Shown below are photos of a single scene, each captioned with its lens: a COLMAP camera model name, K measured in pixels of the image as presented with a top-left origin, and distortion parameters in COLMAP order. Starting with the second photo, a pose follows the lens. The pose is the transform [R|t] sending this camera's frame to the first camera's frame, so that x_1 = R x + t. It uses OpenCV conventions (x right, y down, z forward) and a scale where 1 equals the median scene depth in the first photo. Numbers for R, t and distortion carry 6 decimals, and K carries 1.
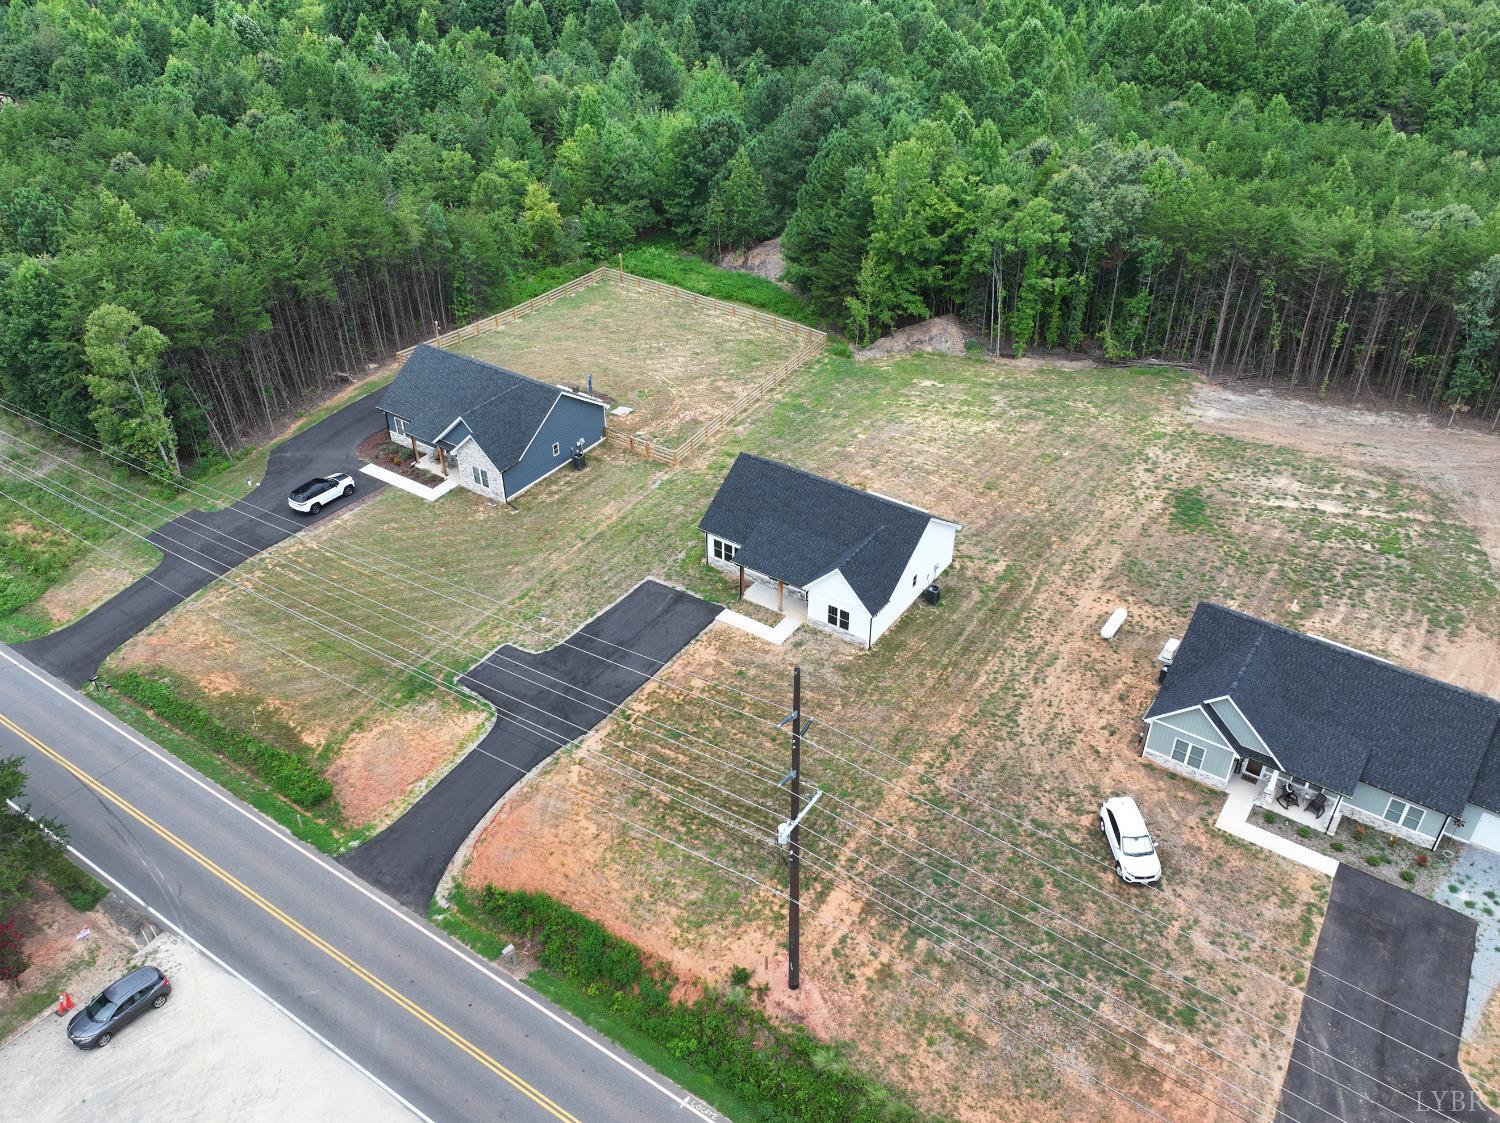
lens RADIAL K [[1221.8, 0, 750.0], [0, 1221.8, 561.5], [0, 0, 1]] dist [0.006273, -0.003461]
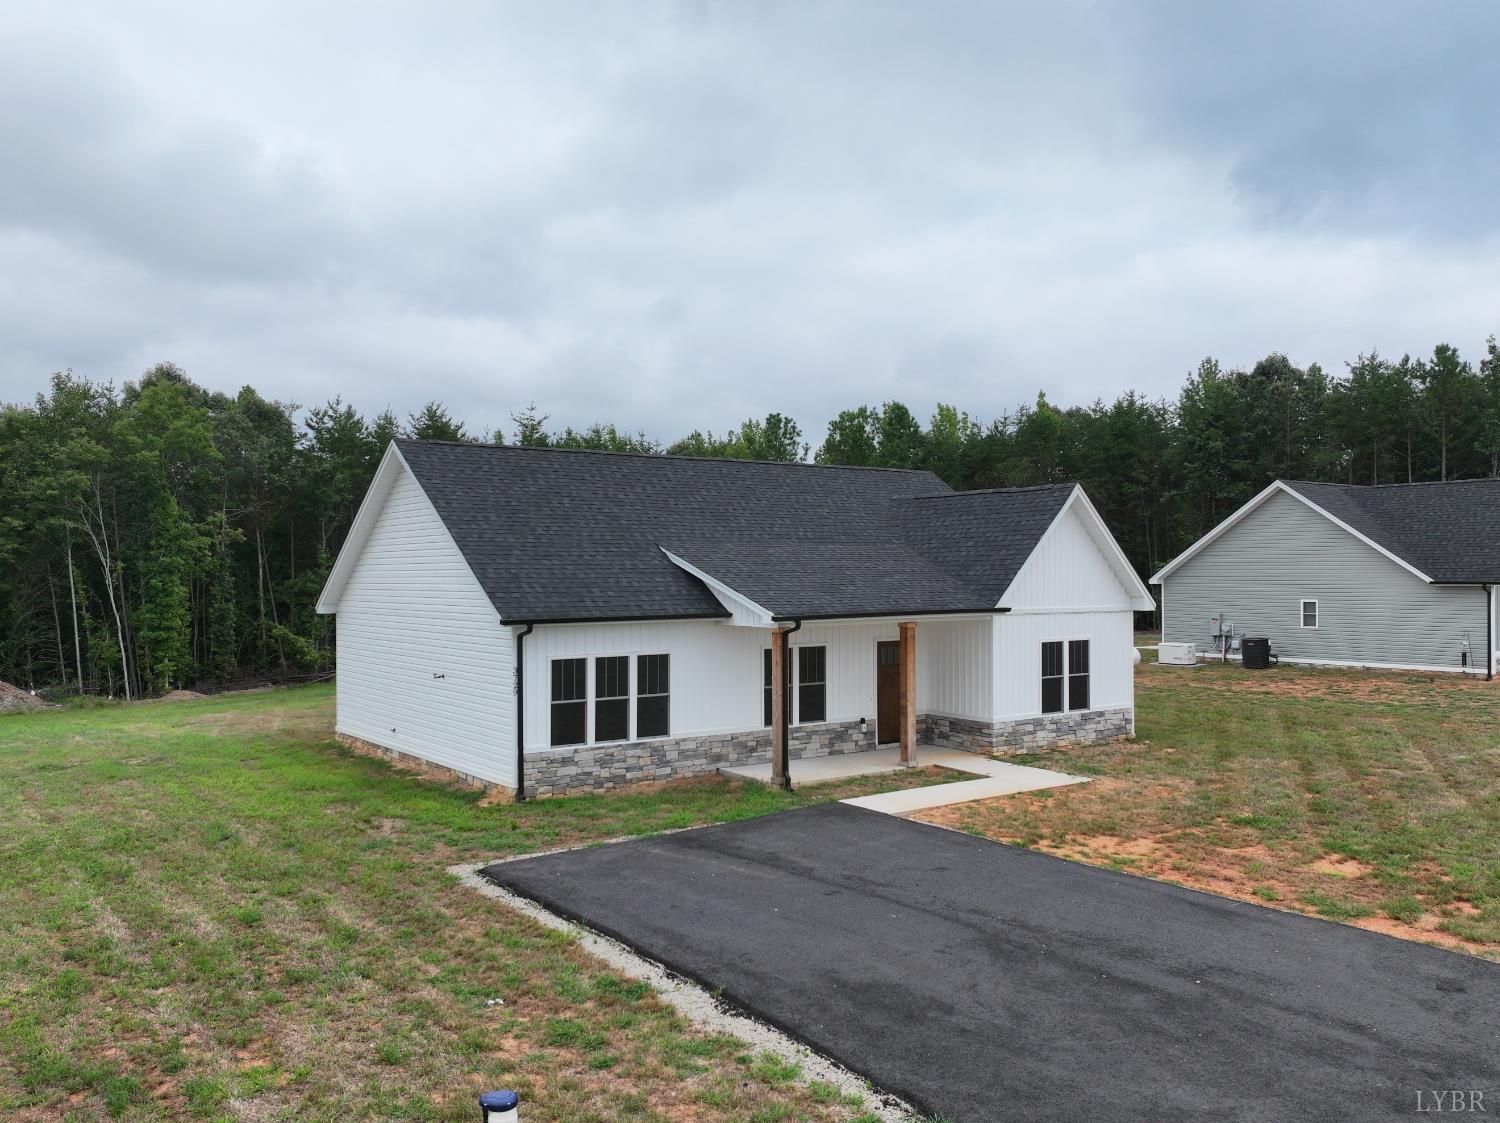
lens RADIAL K [[1221.8, 0, 750.0], [0, 1221.8, 561.5], [0, 0, 1]] dist [0.006273, -0.003461]
pose [[0.346859, -0.001095, 0.937917, -0.265988], [0.552646, 0.808206, -0.203435, 0.040865], [-0.757807, 0.588900, 0.280938, 0.947947]]
